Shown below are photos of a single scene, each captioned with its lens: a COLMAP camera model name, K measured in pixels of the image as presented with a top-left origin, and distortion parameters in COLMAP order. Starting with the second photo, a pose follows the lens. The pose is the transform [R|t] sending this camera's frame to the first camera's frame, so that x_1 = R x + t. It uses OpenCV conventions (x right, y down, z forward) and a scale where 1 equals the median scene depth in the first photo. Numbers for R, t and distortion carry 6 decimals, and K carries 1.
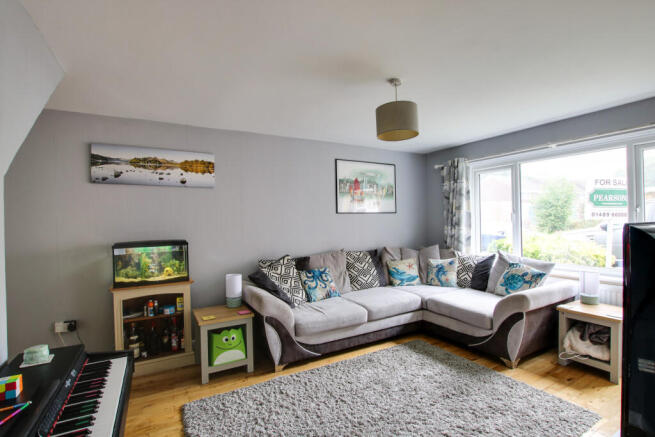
lens RADIAL K [[308.6, 0, 327.5], [0, 308.6, 218.5], [0, 0, 1]] dist [-0.033201, 0.000714]
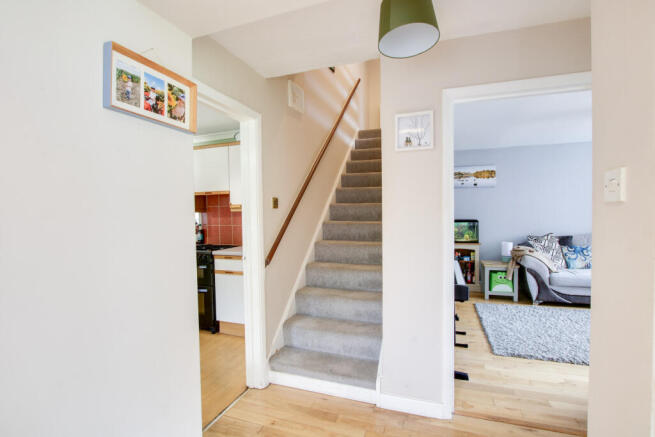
lens RADIAL K [[308.6, 0, 327.5], [0, 308.6, 218.5], [0, 0, 1]] dist [-0.033201, 0.000714]
pose [[0.647943, 0.025893, -0.761249, 0.288764], [0.007733, 0.999147, 0.040567, -0.009016], [0.761650, -0.032172, 0.647190, -0.719280]]
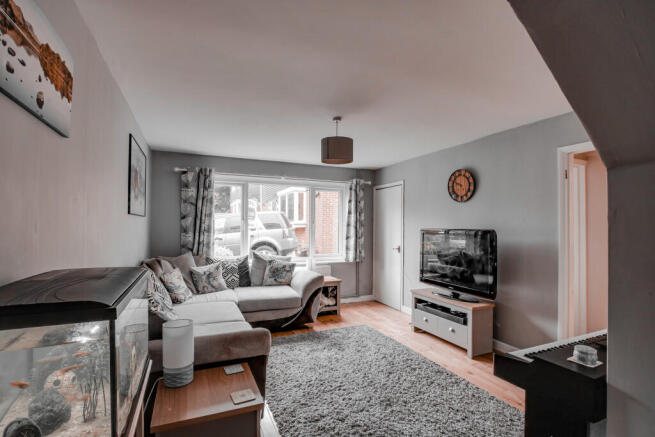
lens RADIAL K [[312.5, 0, 325.8], [0, 312.5, 225.1], [0, 0, 1]] dist [-0.001117, 0.000071]
pose [[0.107753, 0.021668, 0.993942, -0.806814], [-0.018568, 0.999632, -0.019779, 0.016732], [-0.994004, -0.016325, 0.108115, 0.674964]]
